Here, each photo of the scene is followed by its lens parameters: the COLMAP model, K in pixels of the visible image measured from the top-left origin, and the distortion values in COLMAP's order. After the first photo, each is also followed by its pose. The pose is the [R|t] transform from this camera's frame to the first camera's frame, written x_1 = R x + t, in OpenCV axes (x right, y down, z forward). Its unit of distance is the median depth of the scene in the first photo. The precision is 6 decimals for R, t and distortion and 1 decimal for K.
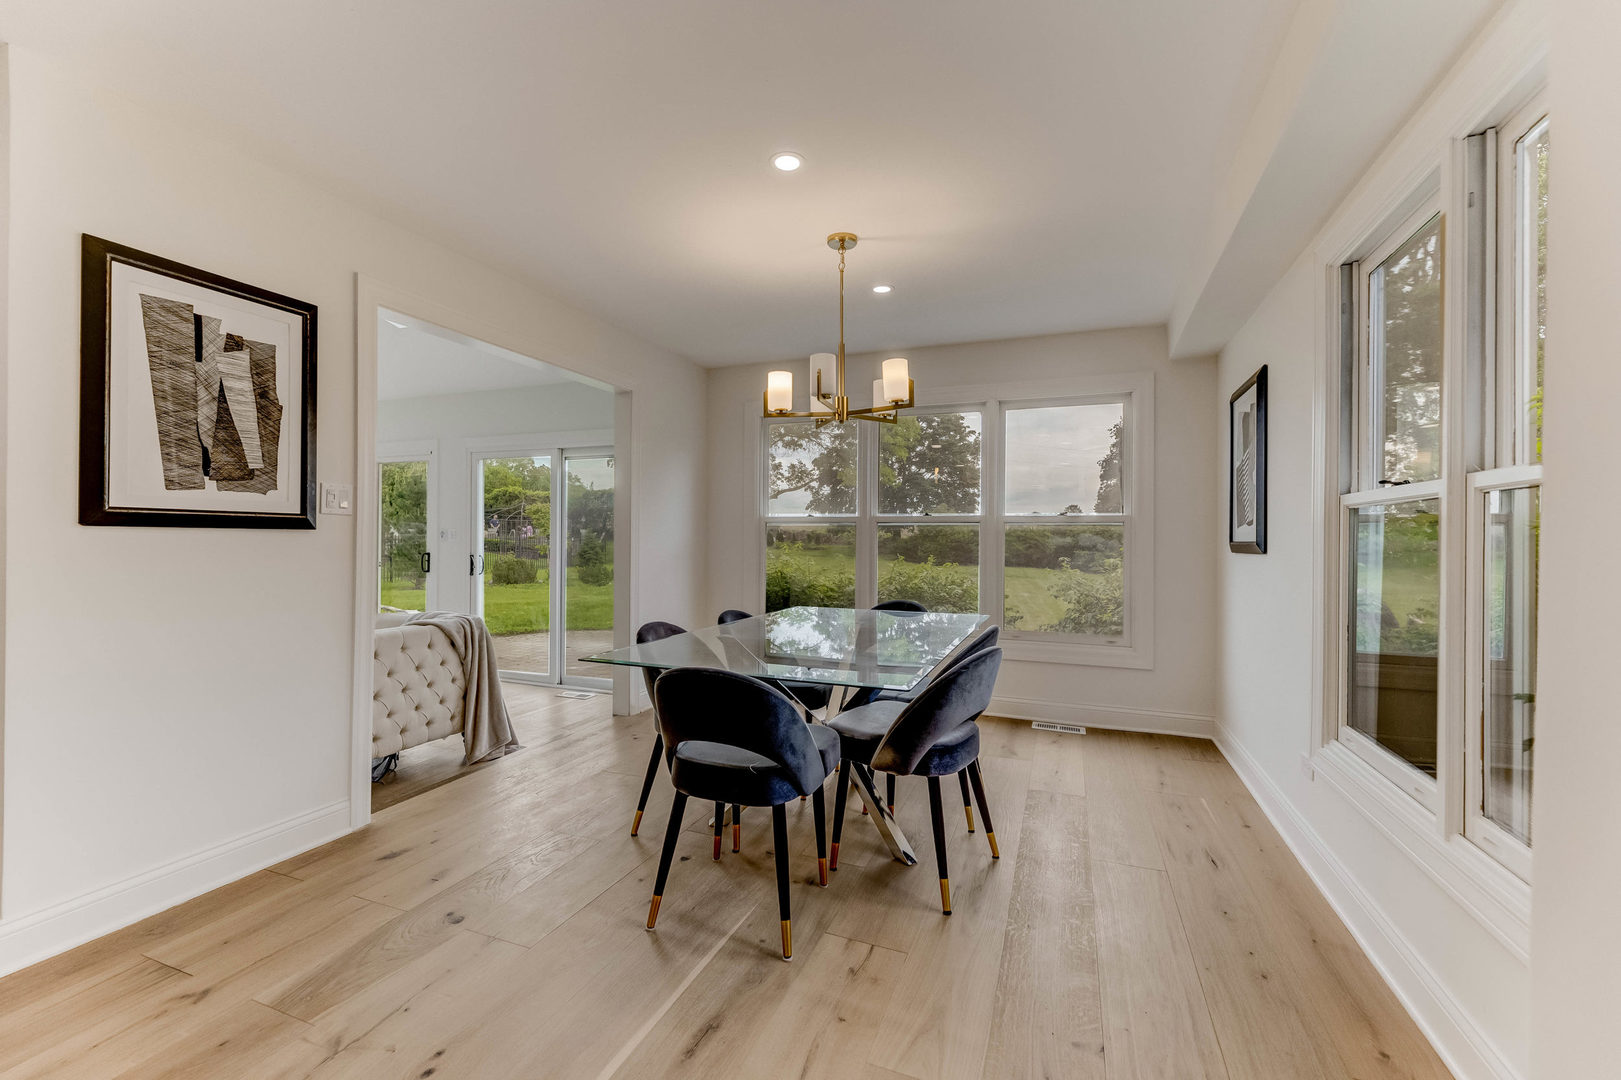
lens RADIAL K [[654.5, 0, 813.1], [0, 654.5, 543.4], [0, 0, 1]] dist [0.000180, 0.000824]
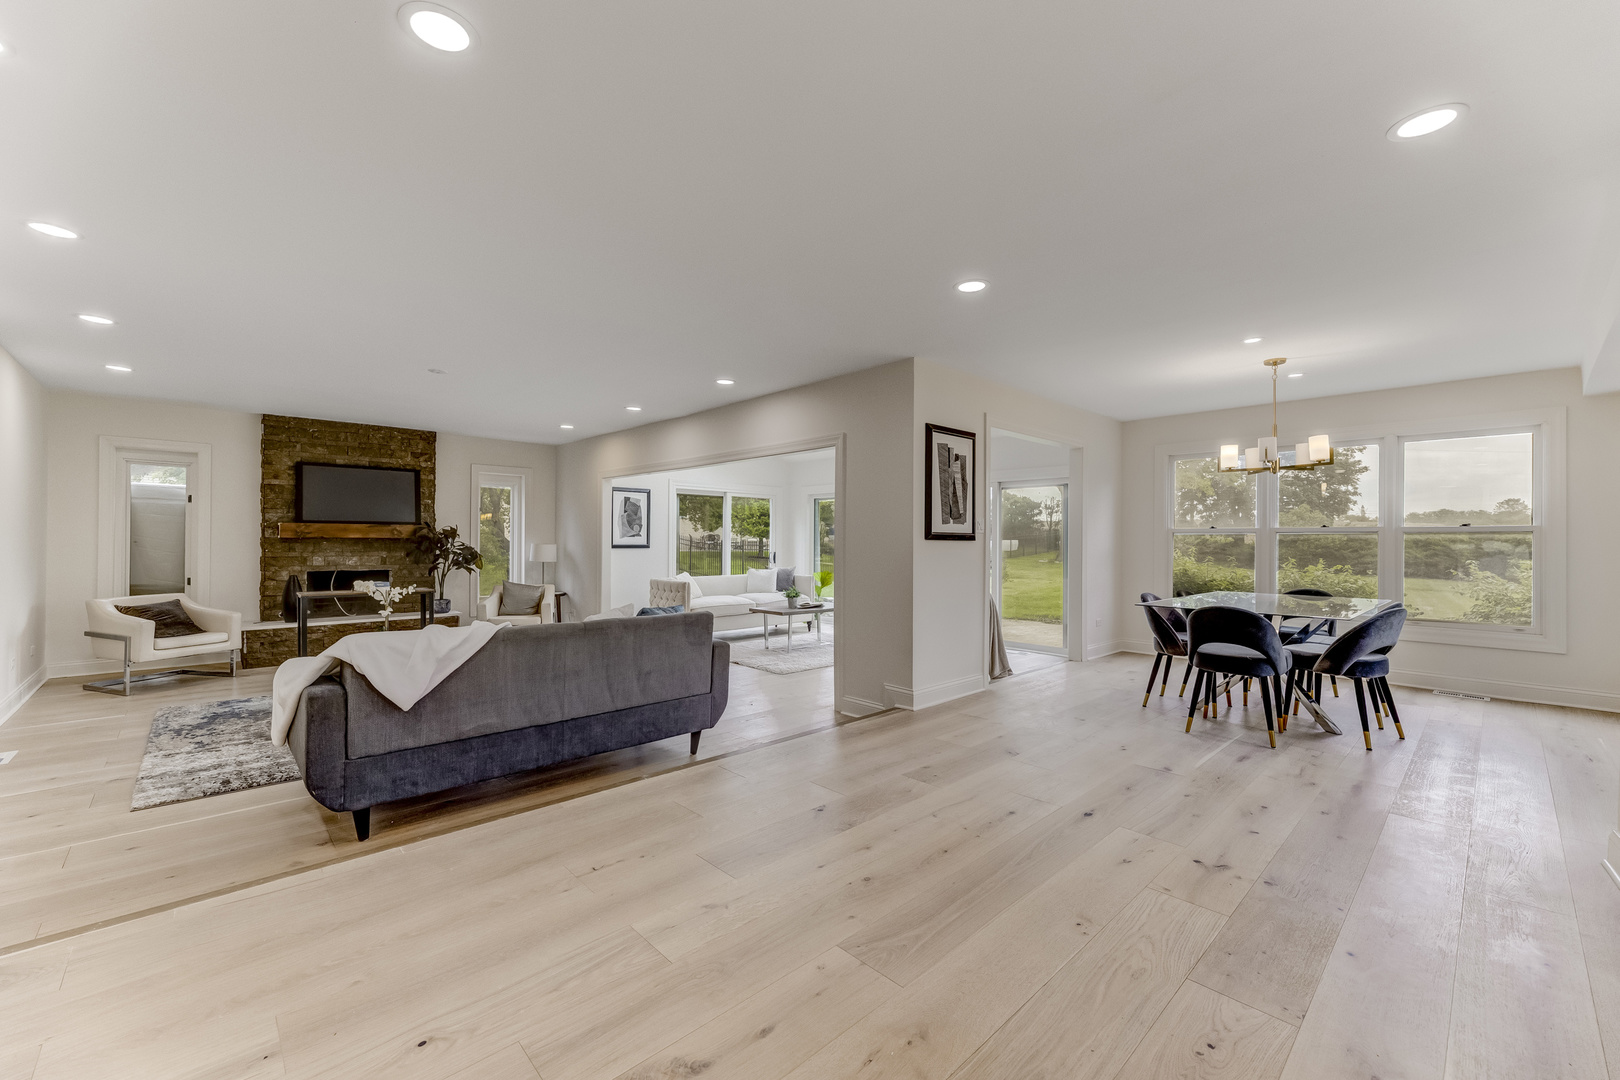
lens RADIAL K [[654.1, 0, 801.2], [0, 654.1, 543.9], [0, 0, 1]] dist [0.000180, 0.000824]
pose [[0.900619, -0.000175, -0.434610, -0.385049], [-0.003042, 0.999973, -0.006706, 0.004538], [0.434600, 0.007362, 0.900594, -1.204578]]
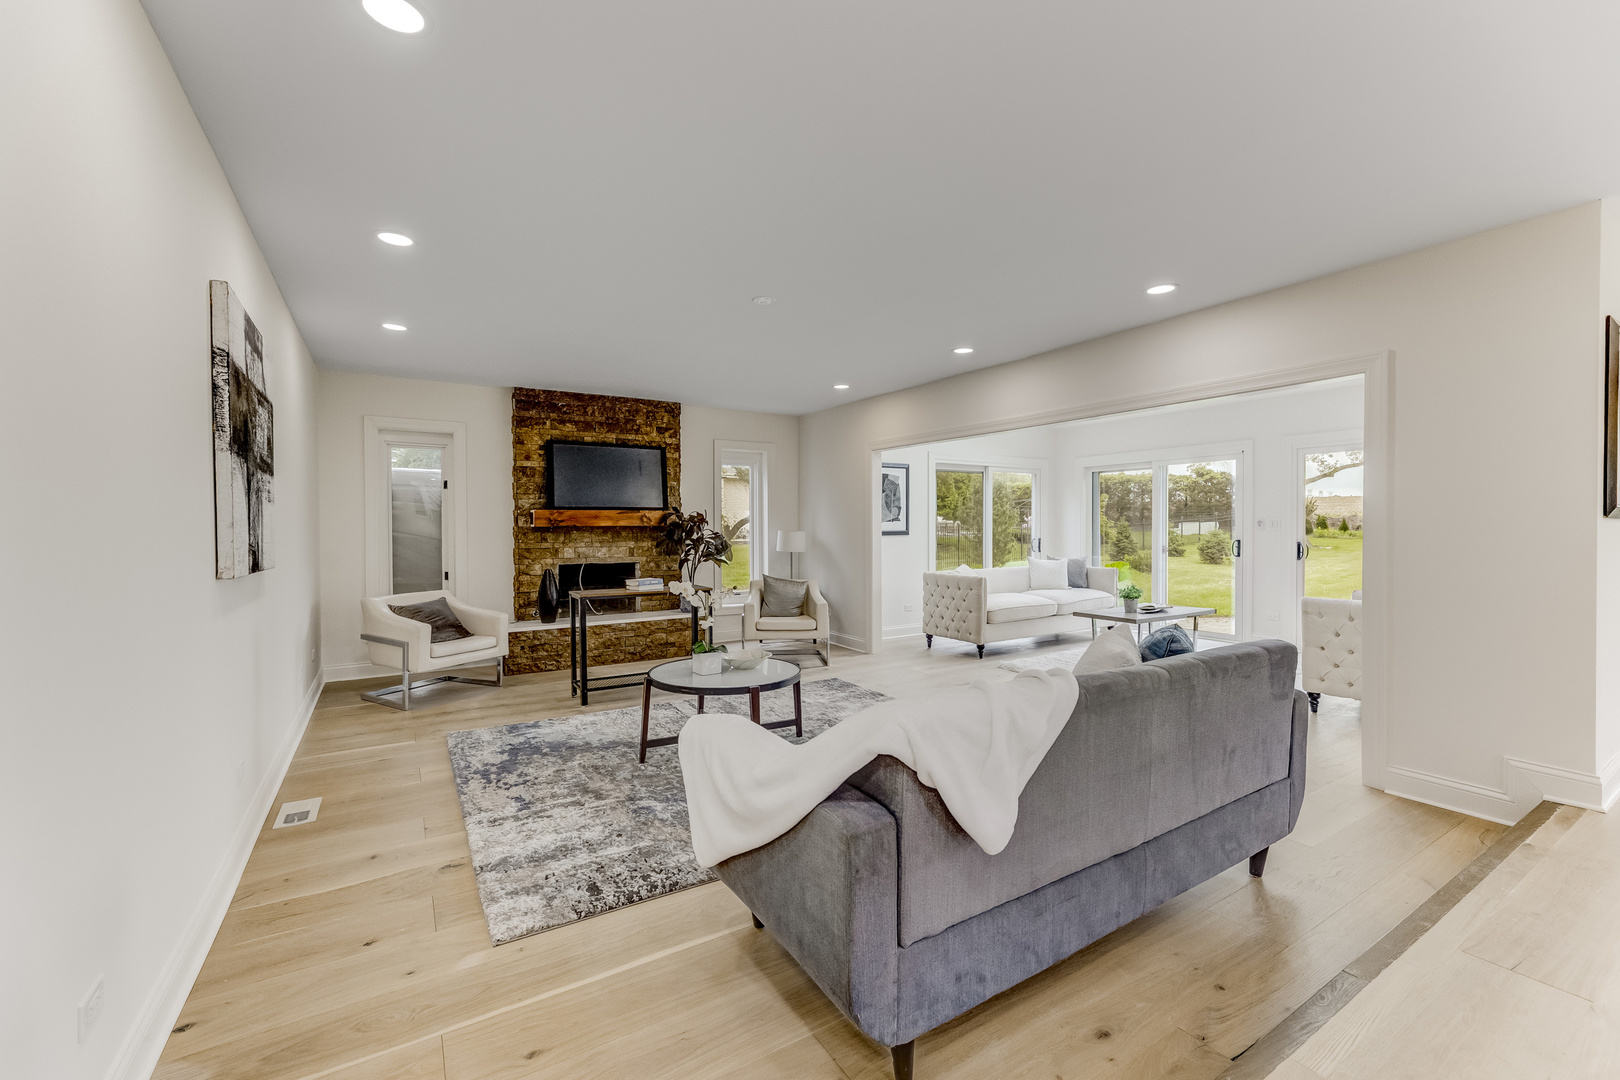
lens RADIAL K [[654.1, 0, 792.2], [0, 654.1, 544.3], [0, 0, 1]] dist [0.000180, 0.000824]
pose [[0.799168, 0.004960, -0.601087, -1.447445], [0.005652, 0.999860, 0.015766, -0.001687], [0.601081, -0.015997, 0.799028, -1.025317]]
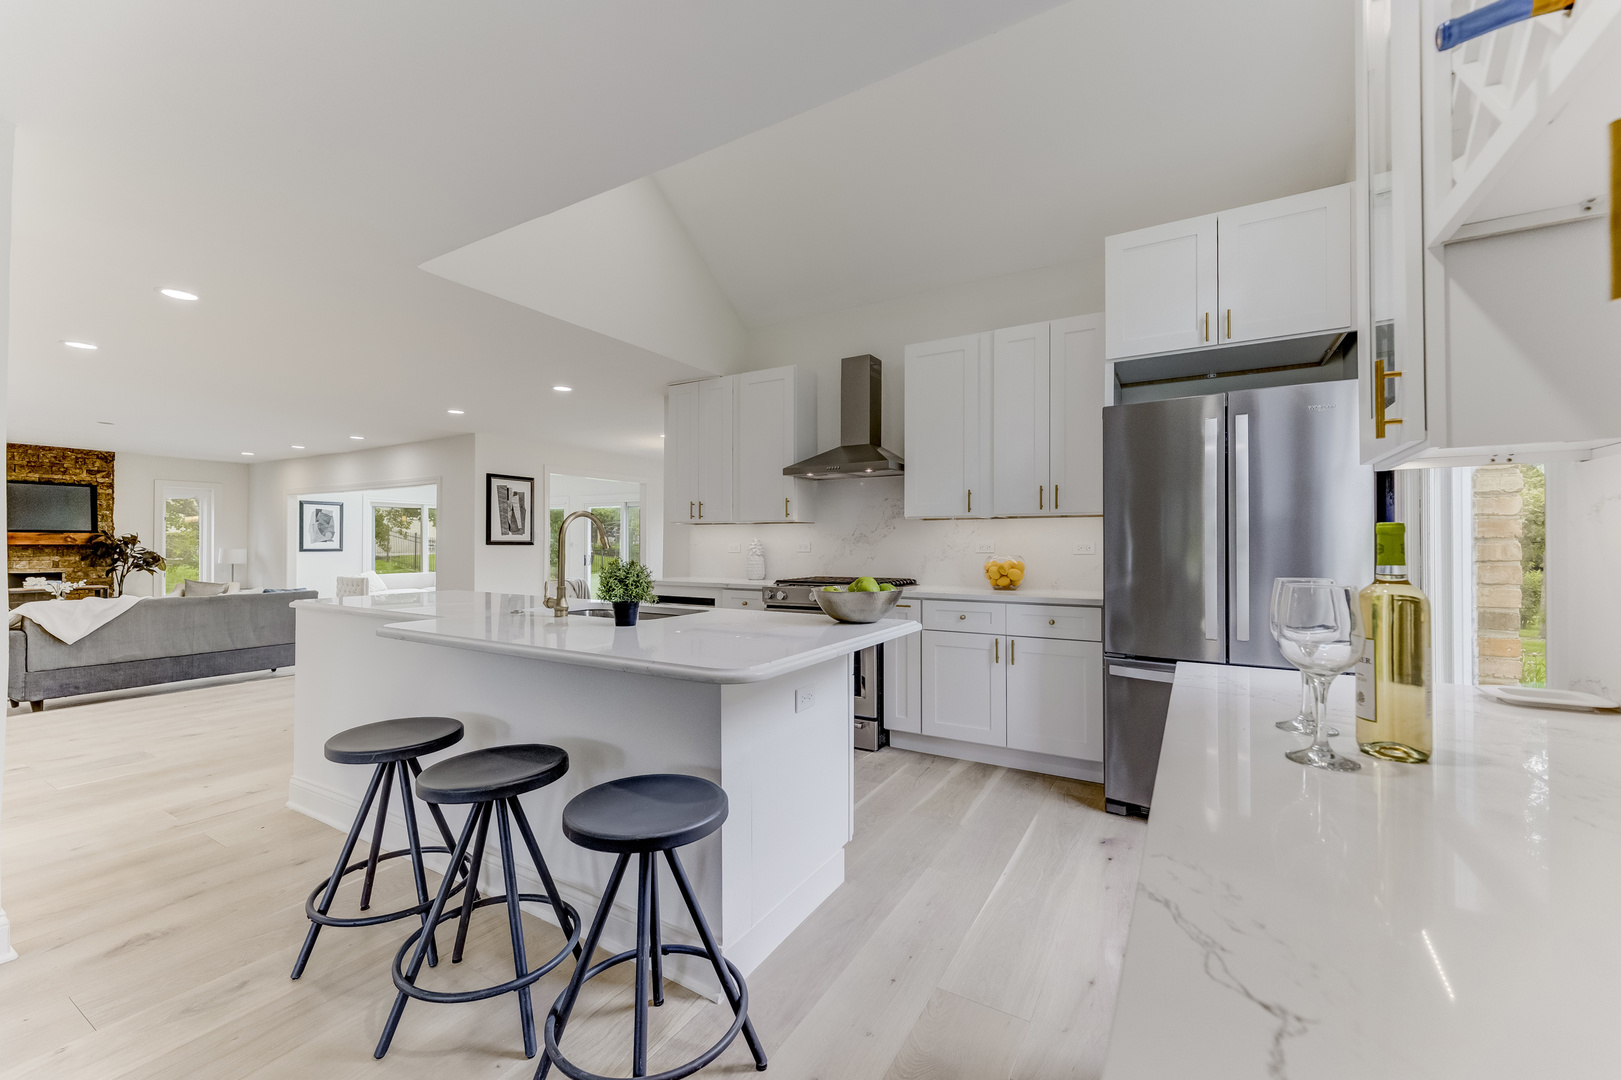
lens RADIAL K [[654.5, 0, 817.8], [0, 654.5, 542.5], [0, 0, 1]] dist [0.000180, 0.000824]
pose [[0.987291, -0.005909, -0.158814, 1.290426], [0.004390, 0.999941, -0.009912, 0.004725], [0.158863, 0.009089, 0.987259, -2.224378]]
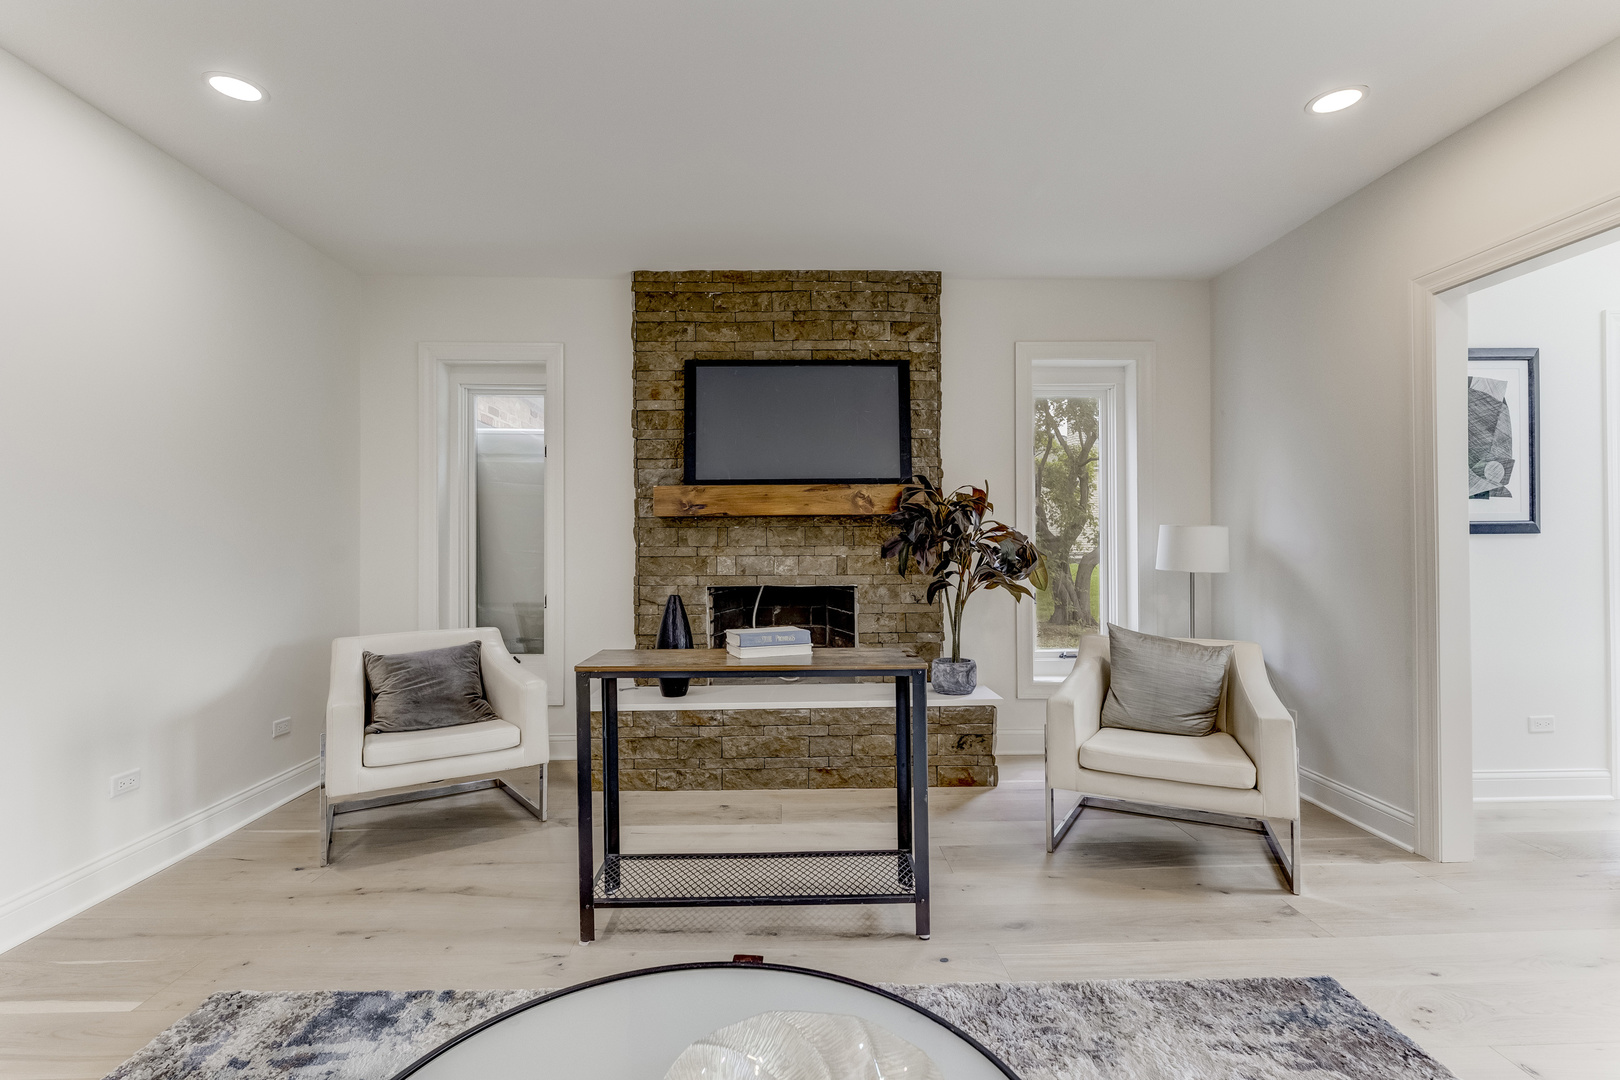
lens RADIAL K [[772.5, 0, 797.4], [0, 772.5, 537.2], [0, 0, 1]] dist [0.004233, 0.000420]
pose [[0.410584, -0.016744, -0.911669, -2.208403], [0.001104, 0.999840, -0.017866, 0.040897], [0.911822, 0.006329, 0.410537, 0.080460]]
